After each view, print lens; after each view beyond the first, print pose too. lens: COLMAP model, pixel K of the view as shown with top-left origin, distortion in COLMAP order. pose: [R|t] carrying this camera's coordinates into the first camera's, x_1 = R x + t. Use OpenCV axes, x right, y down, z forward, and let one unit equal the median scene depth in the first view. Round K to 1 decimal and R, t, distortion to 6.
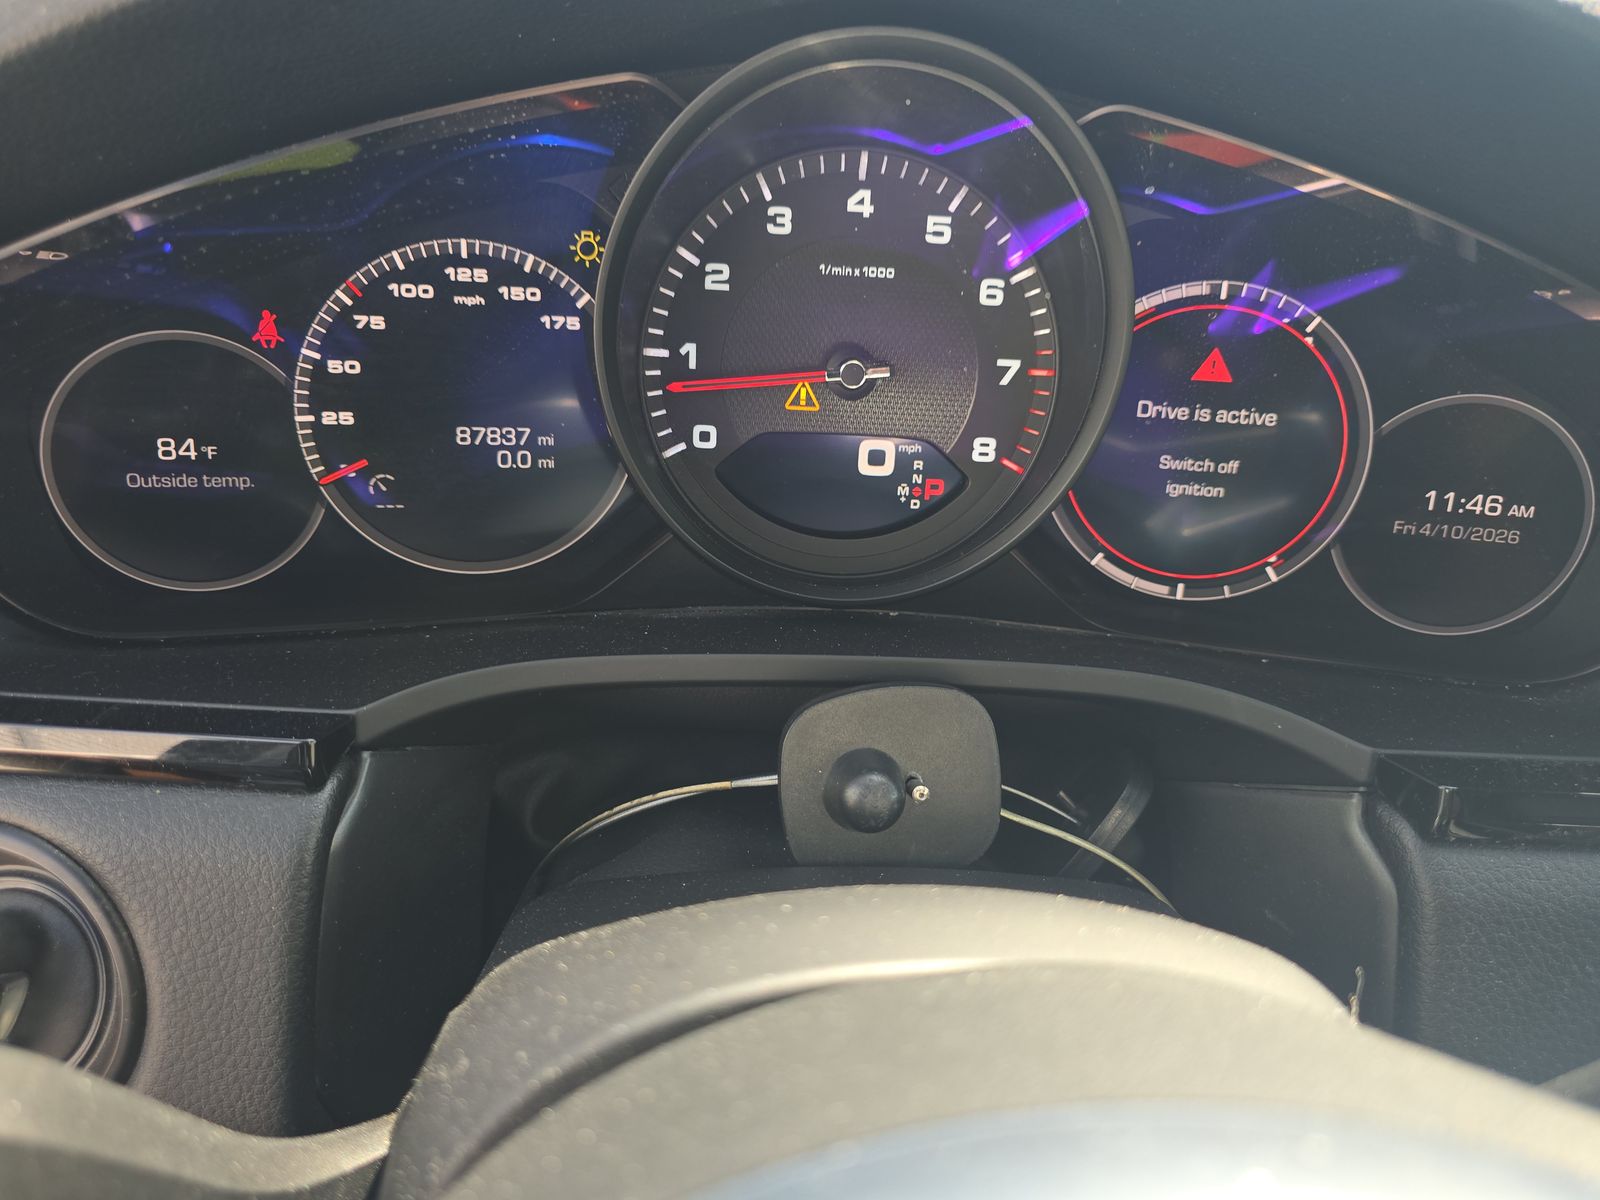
lens RADIAL K [[1084.2, 0, 803.4], [0, 1084.2, 592.5], [0, 0, 1]] dist [0.029899, -0.027493]
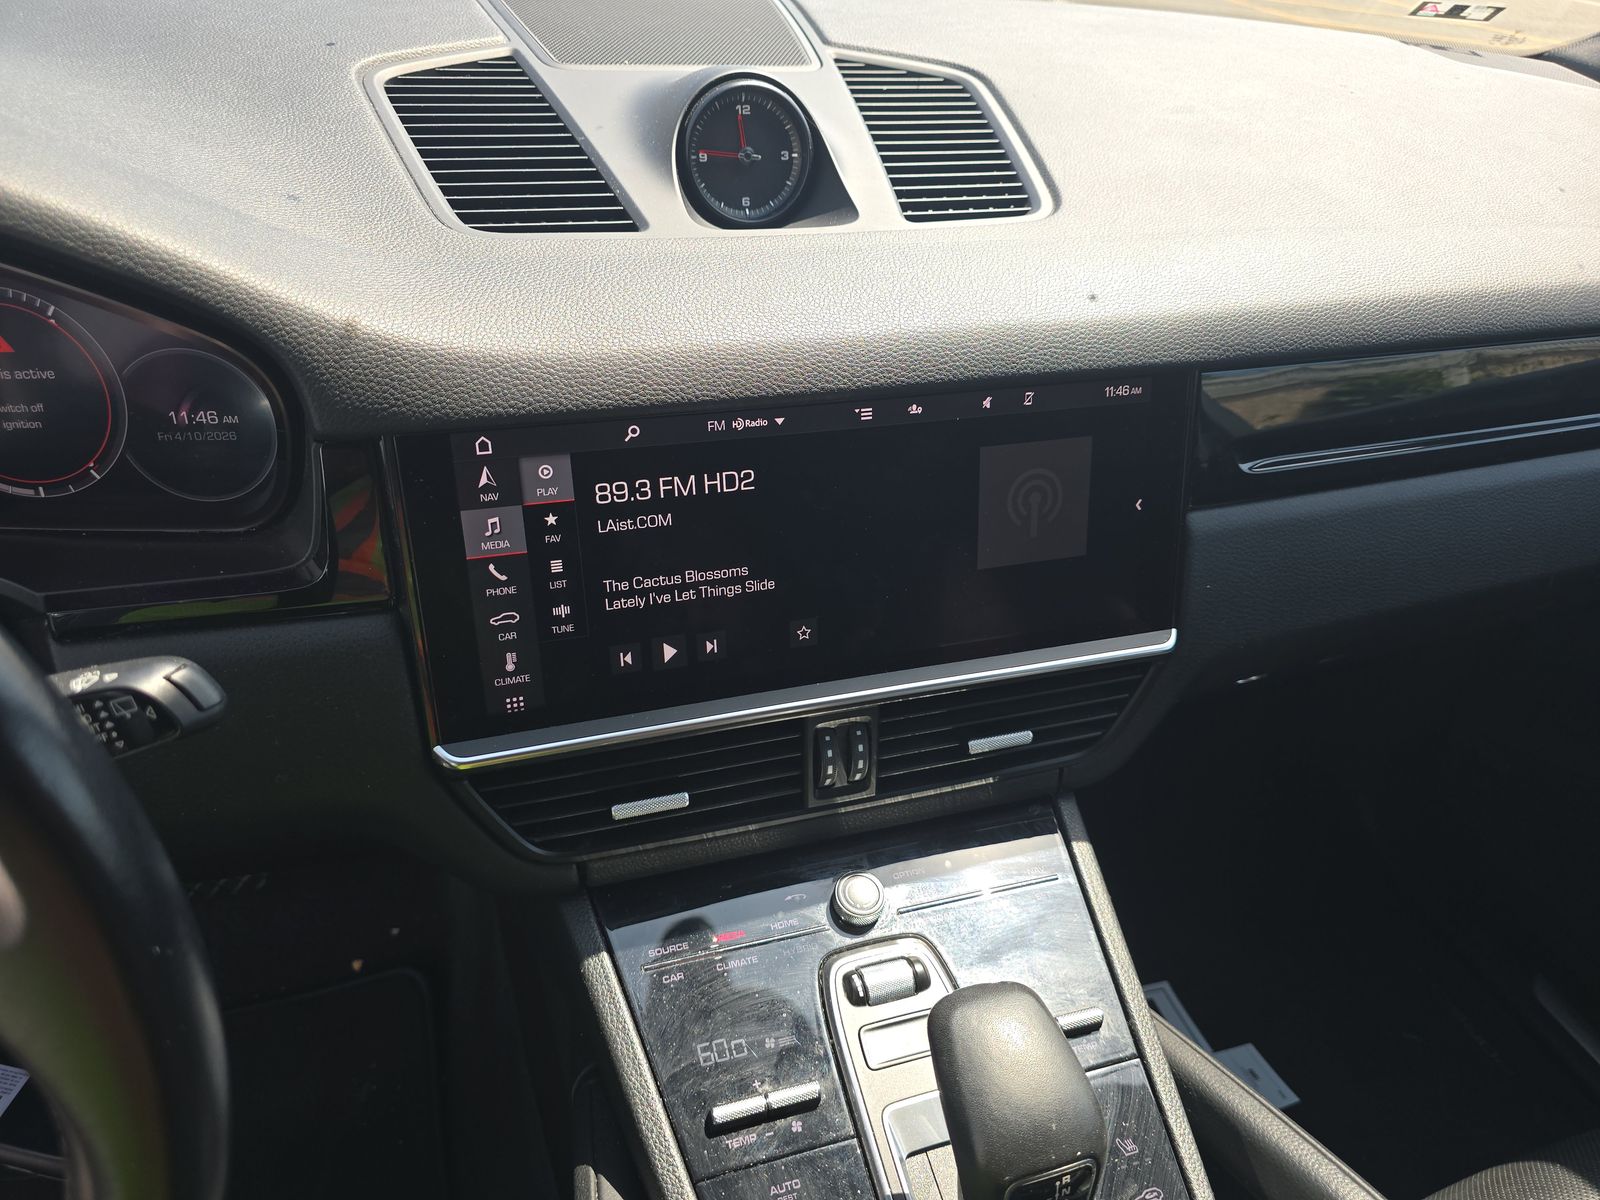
lens RADIAL K [[1084.2, 0, 788.7], [0, 1084.2, 593.7], [0, 0, 1]] dist [0.029899, -0.027493]
pose [[0.969055, -0.145465, 0.199430, 1.110865], [0.108709, 0.976843, 0.184282, -0.032108], [-0.221619, -0.156899, 0.962428, -0.745135]]
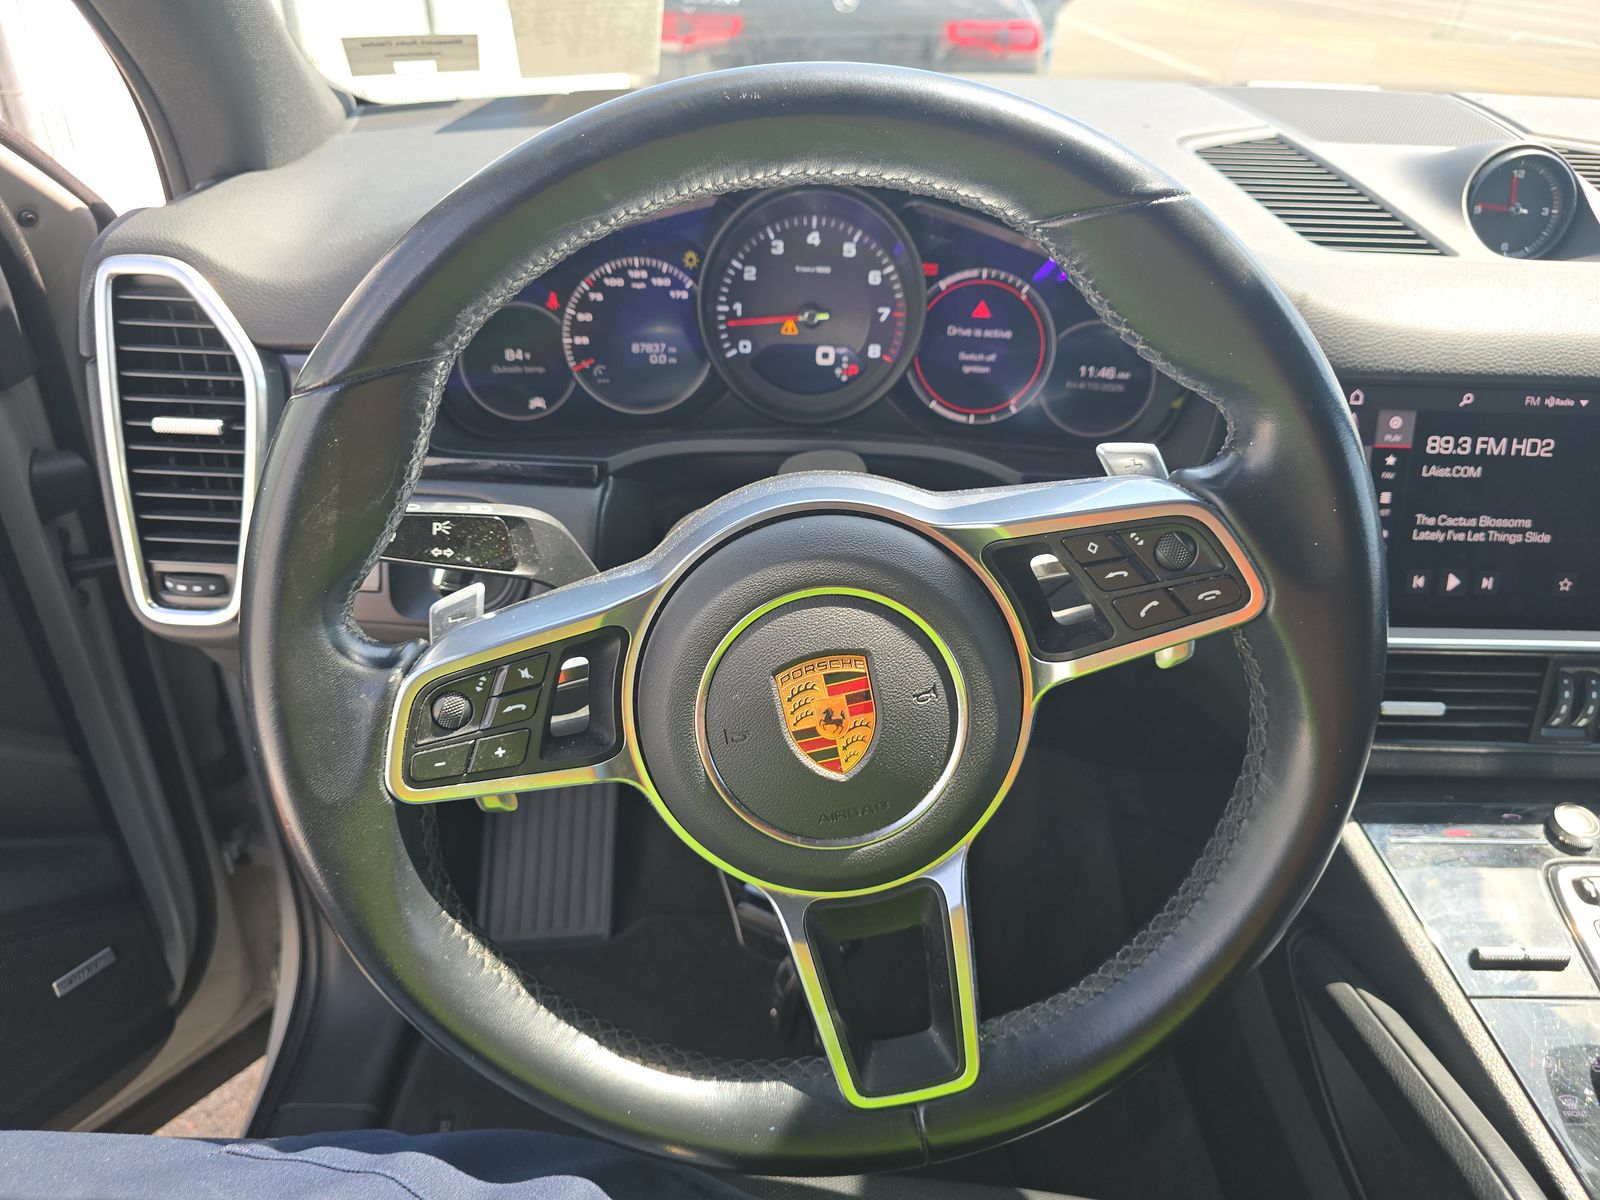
lens RADIAL K [[1084.2, 0, 801.1], [0, 1084.2, 599.6], [0, 0, 1]] dist [0.029899, -0.027493]
pose [[0.999338, -0.007279, -0.035632, 0.097154], [0.009686, 0.997648, 0.067861, 0.220300], [0.035054, -0.068161, 0.997058, -1.227687]]
